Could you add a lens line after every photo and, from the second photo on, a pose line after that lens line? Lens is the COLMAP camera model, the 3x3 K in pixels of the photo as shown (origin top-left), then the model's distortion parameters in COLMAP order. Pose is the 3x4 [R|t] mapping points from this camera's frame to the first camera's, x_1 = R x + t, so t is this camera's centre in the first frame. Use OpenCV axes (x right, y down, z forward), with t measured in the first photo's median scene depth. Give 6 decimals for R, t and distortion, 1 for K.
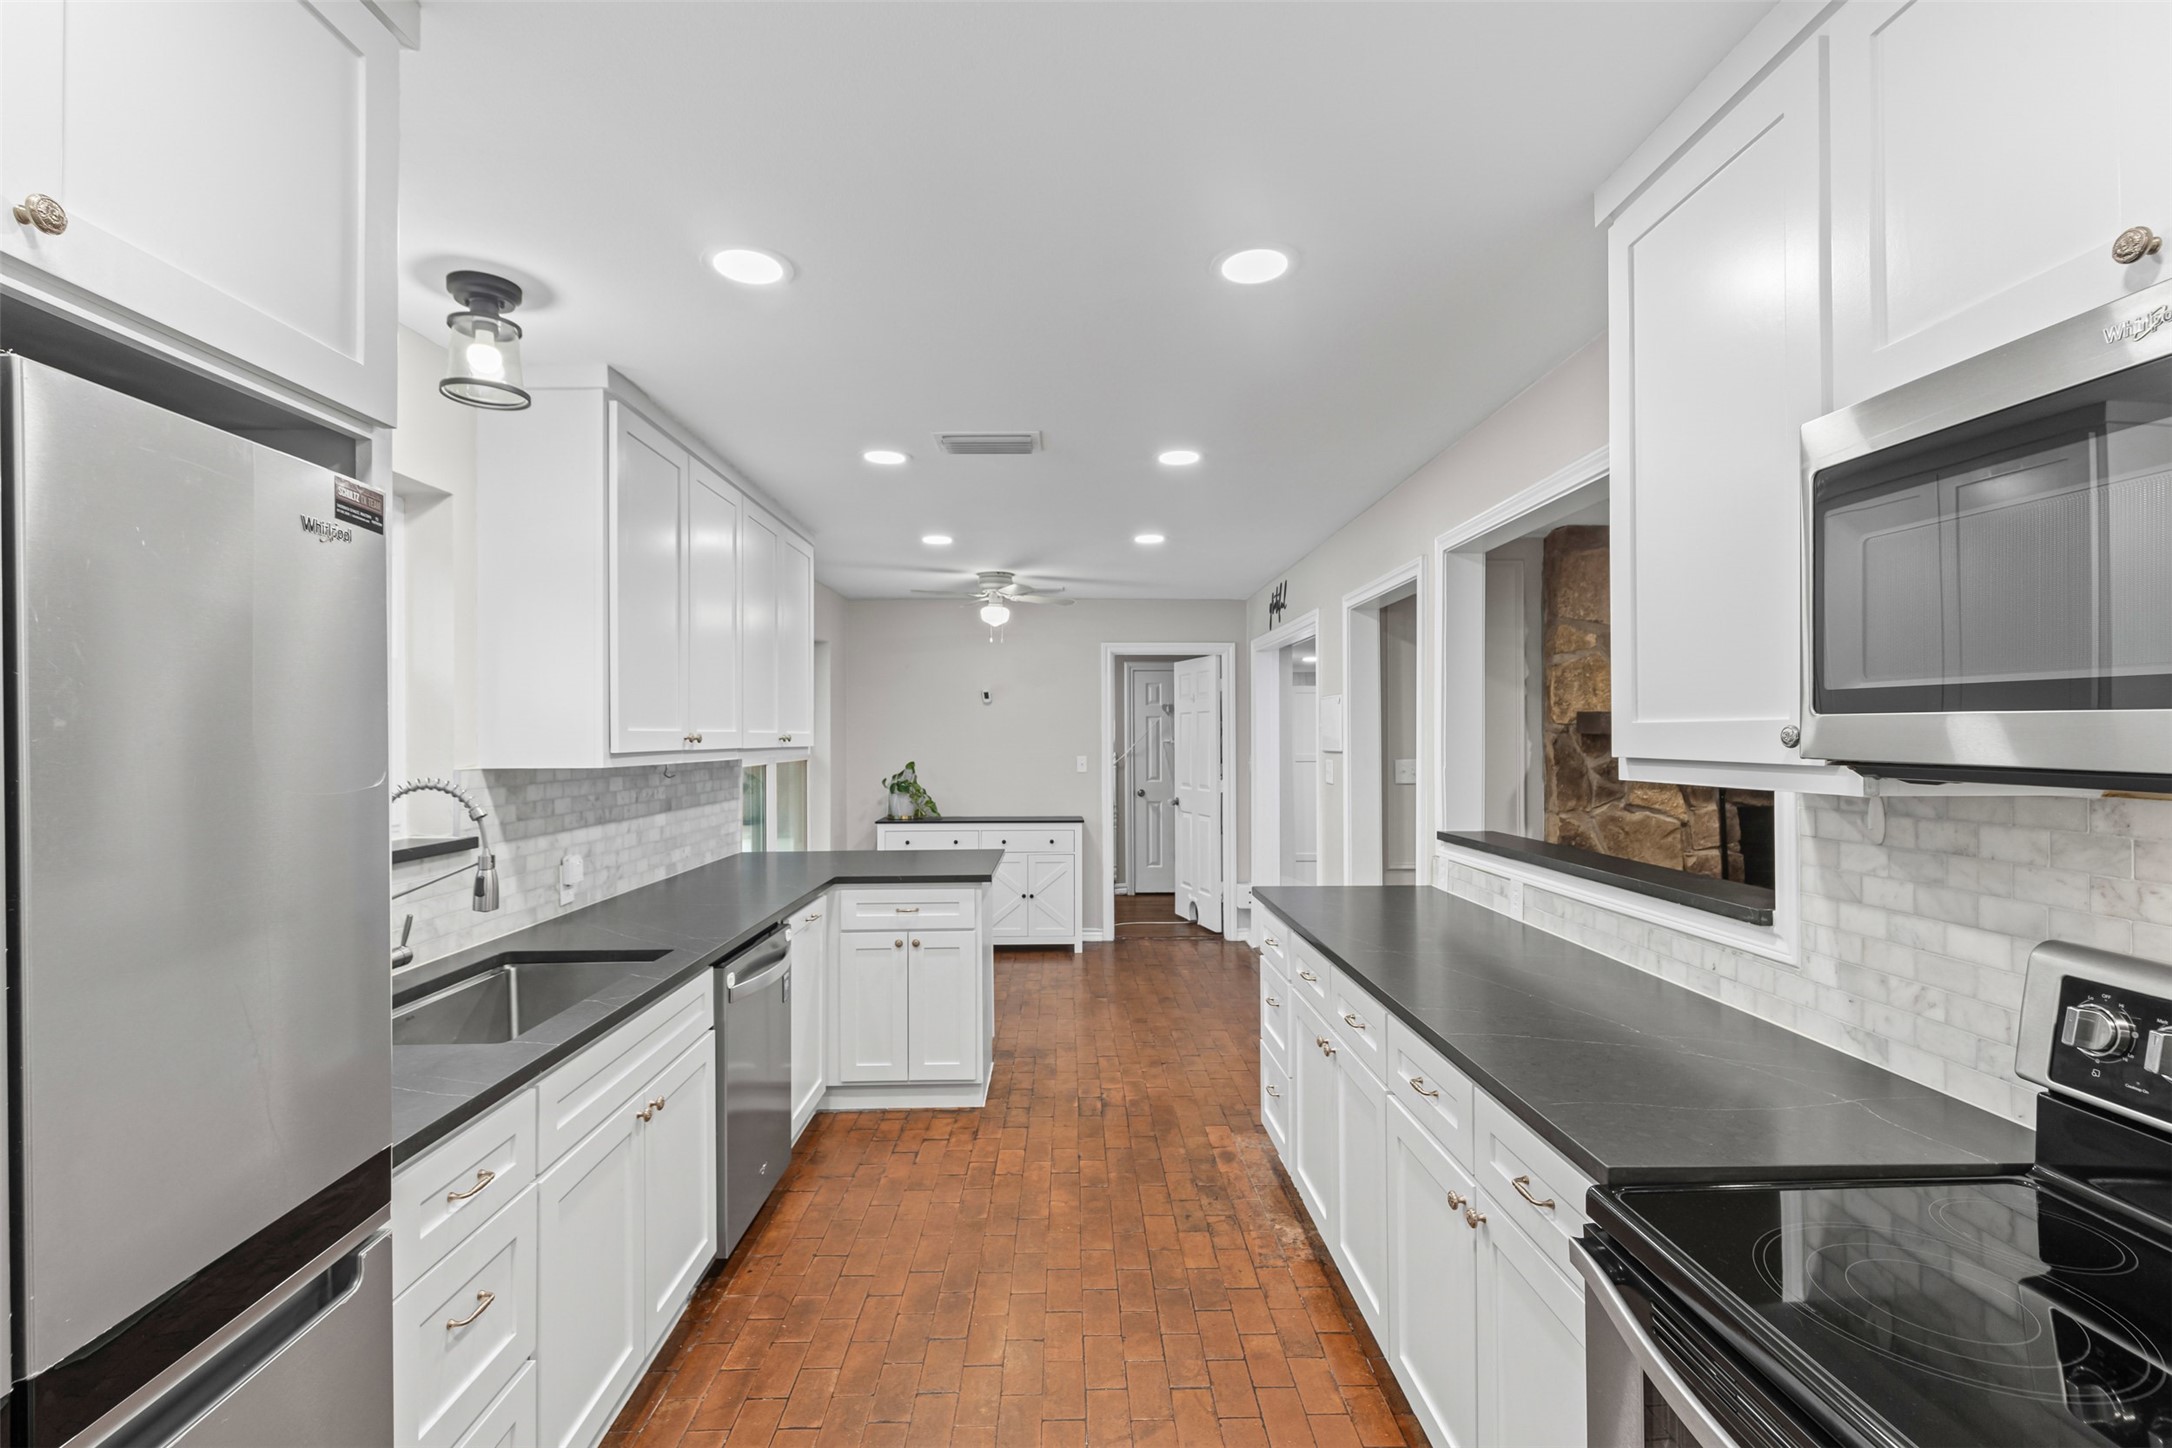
lens RADIAL K [[982.1, 0, 1085.1], [0, 982.1, 730.9], [0, 0, 1]] dist [0.007221, -0.000736]
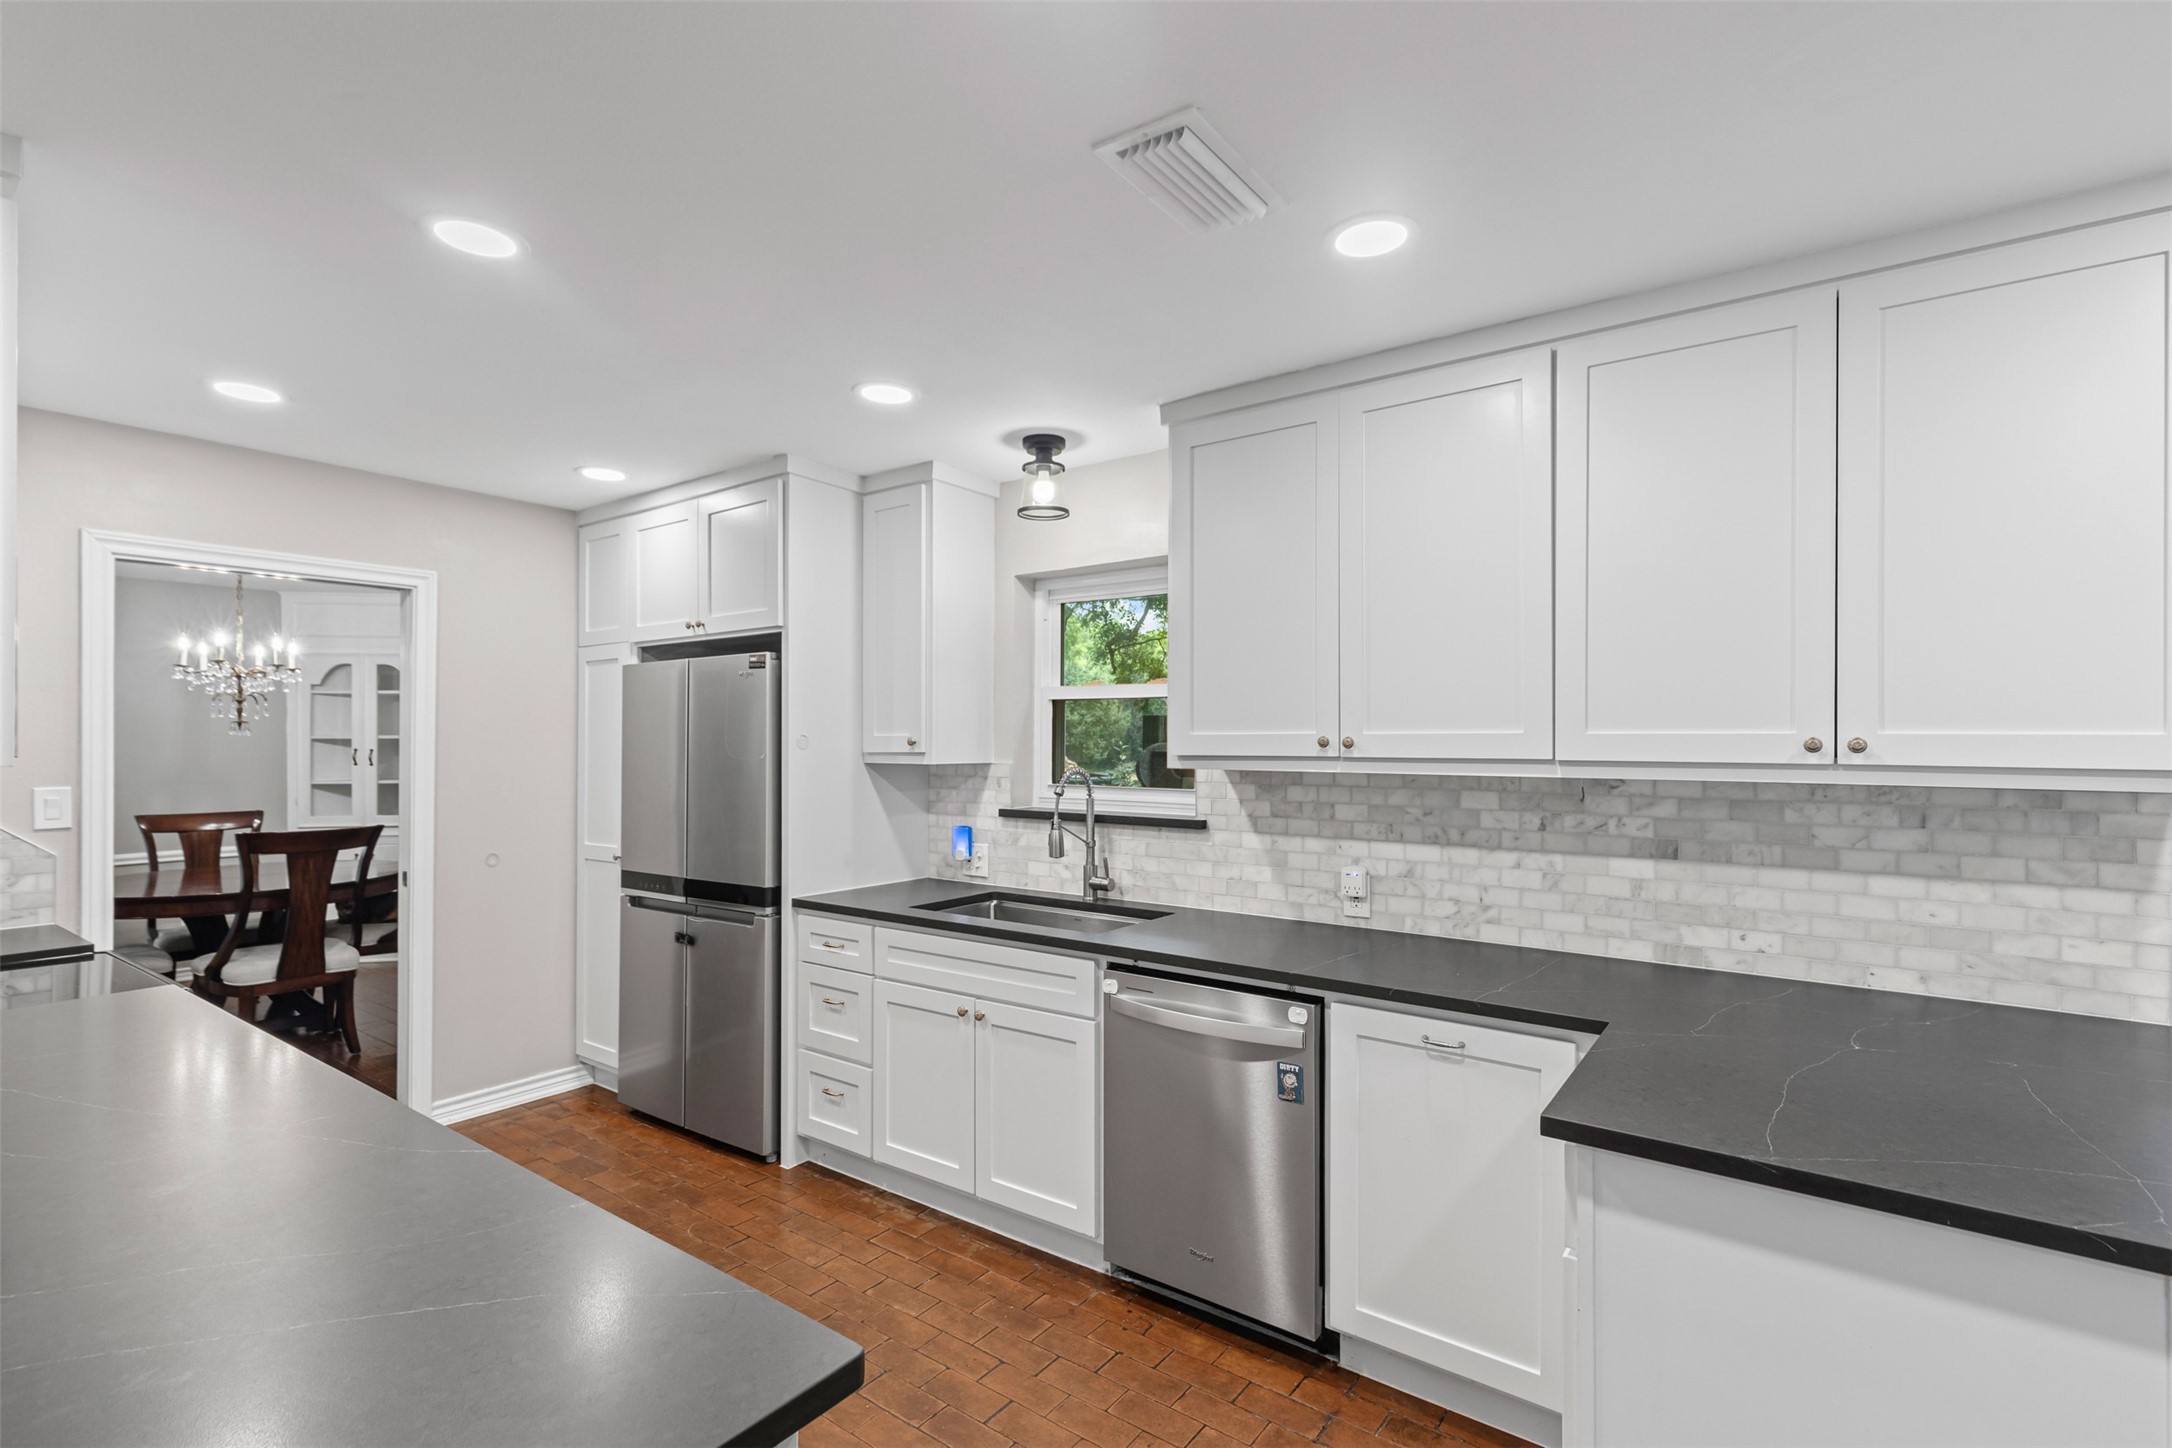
lens RADIAL K [[982.1, 0, 1091.8], [0, 982.1, 740.1], [0, 0, 1]] dist [0.007221, -0.000736]
pose [[-0.603342, 0.007324, -0.797449, 0.396626], [0.007113, 0.999967, 0.003802, 0.000407], [0.797451, -0.003378, -0.603374, 1.434149]]
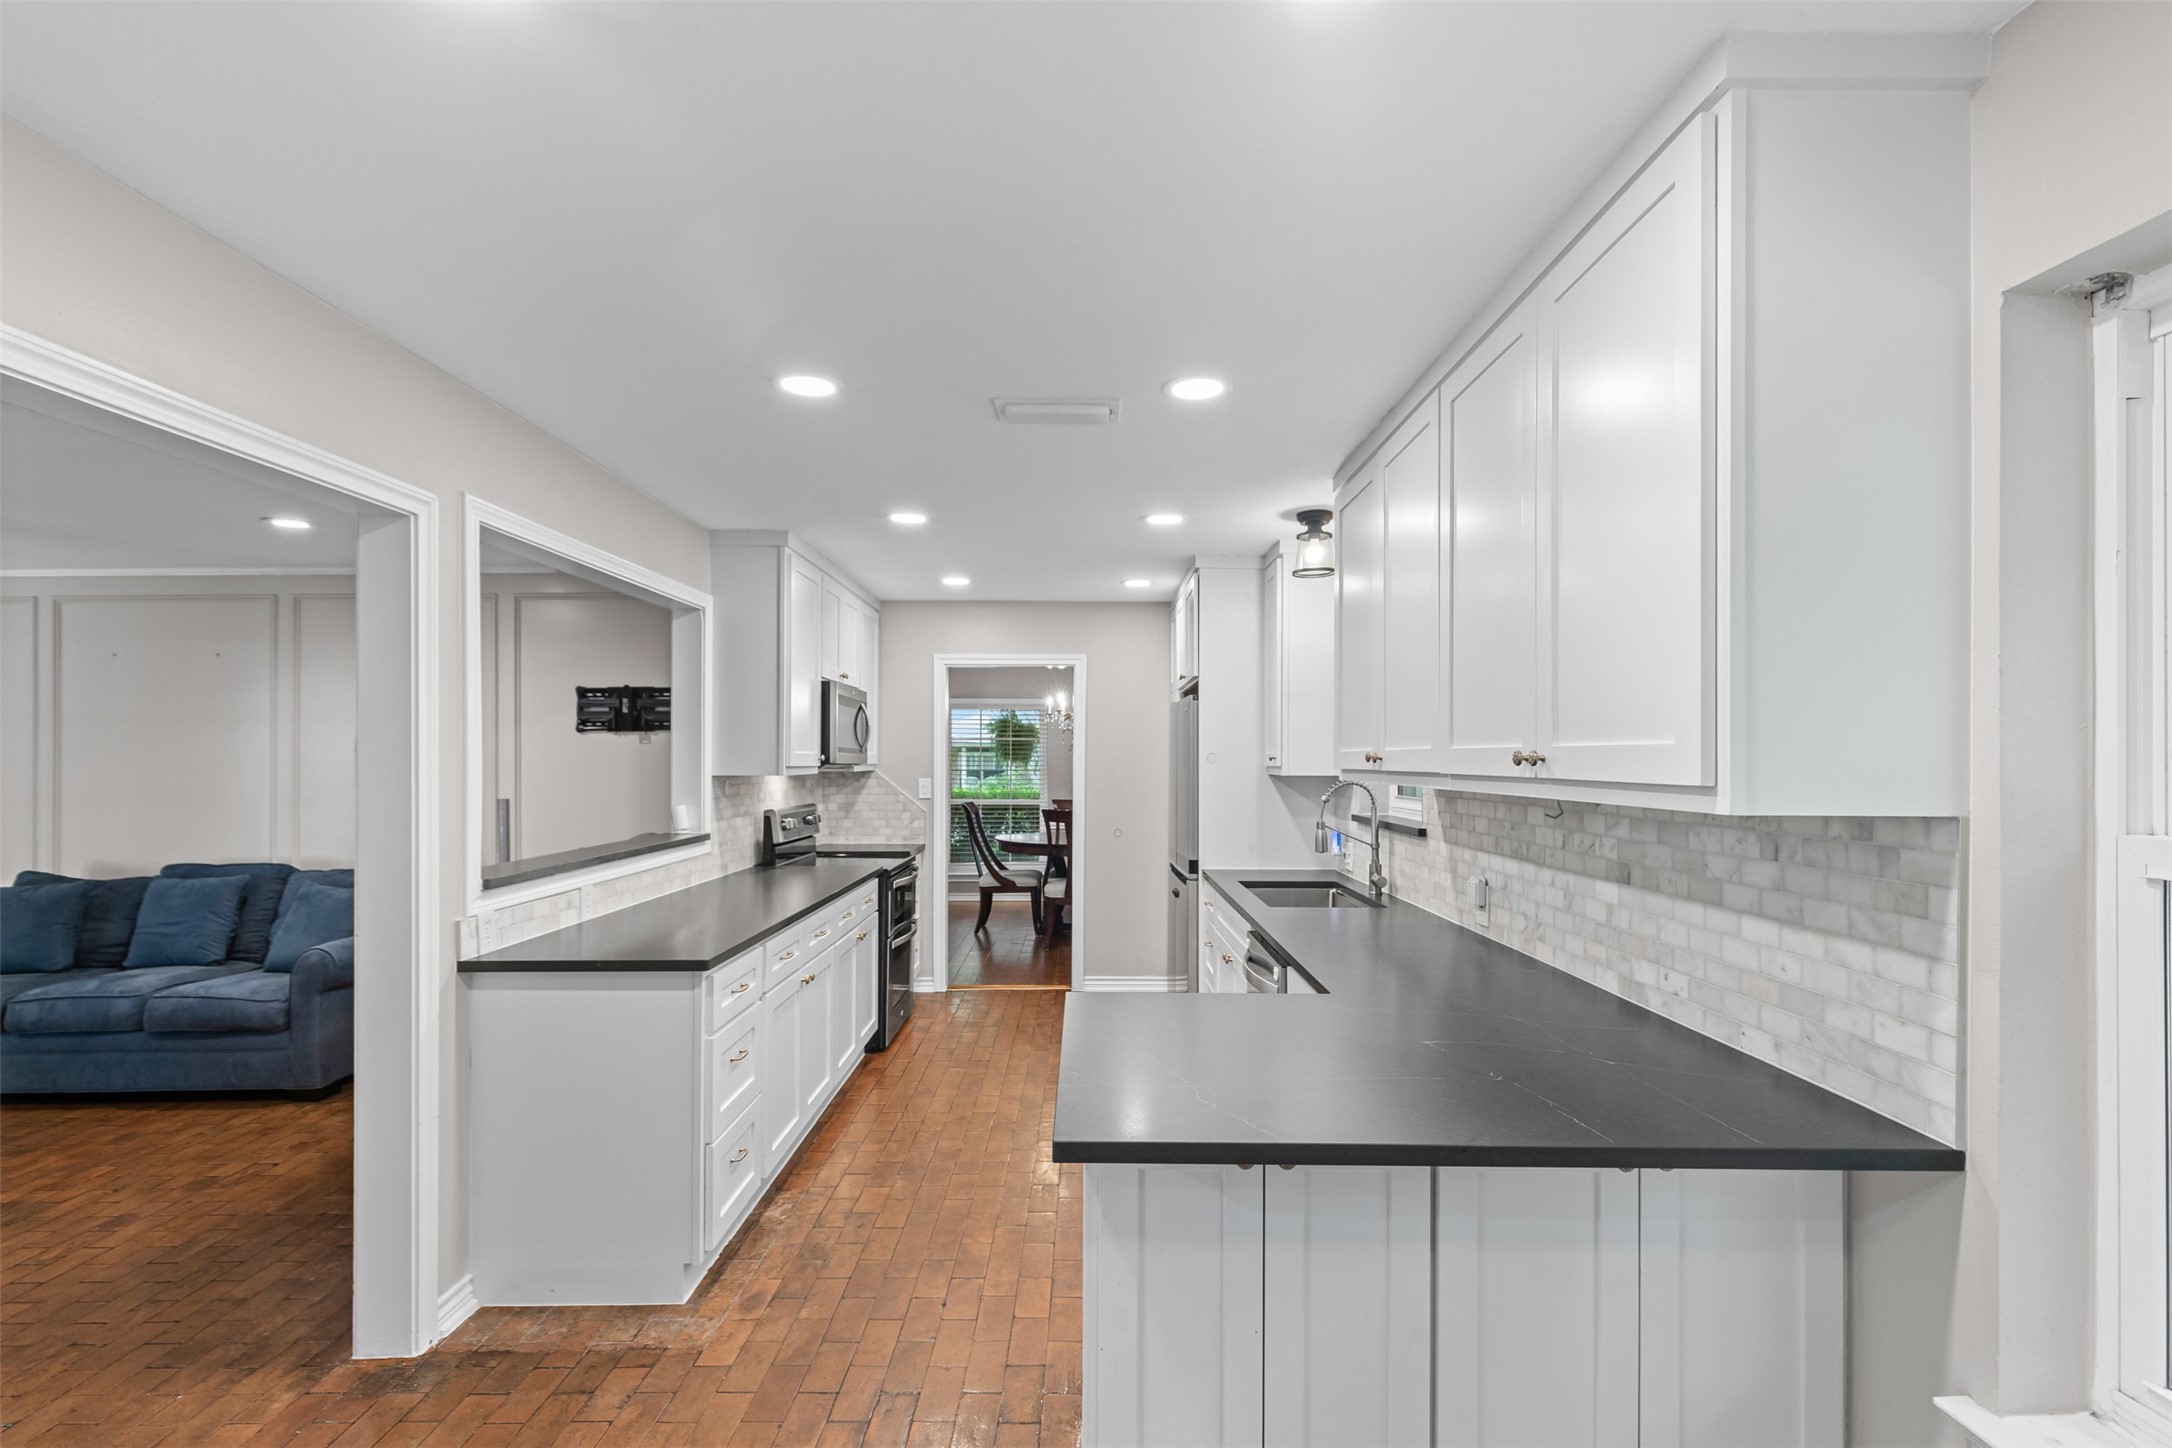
lens RADIAL K [[982.1, 0, 1087.6], [0, 982.1, 752.7], [0, 0, 1]] dist [0.007221, -0.000736]
pose [[-0.999827, 0.003172, 0.018303, -0.157240], [0.002961, 0.999929, -0.011560, 0.013457], [-0.018338, -0.011504, -0.999766, 2.090725]]
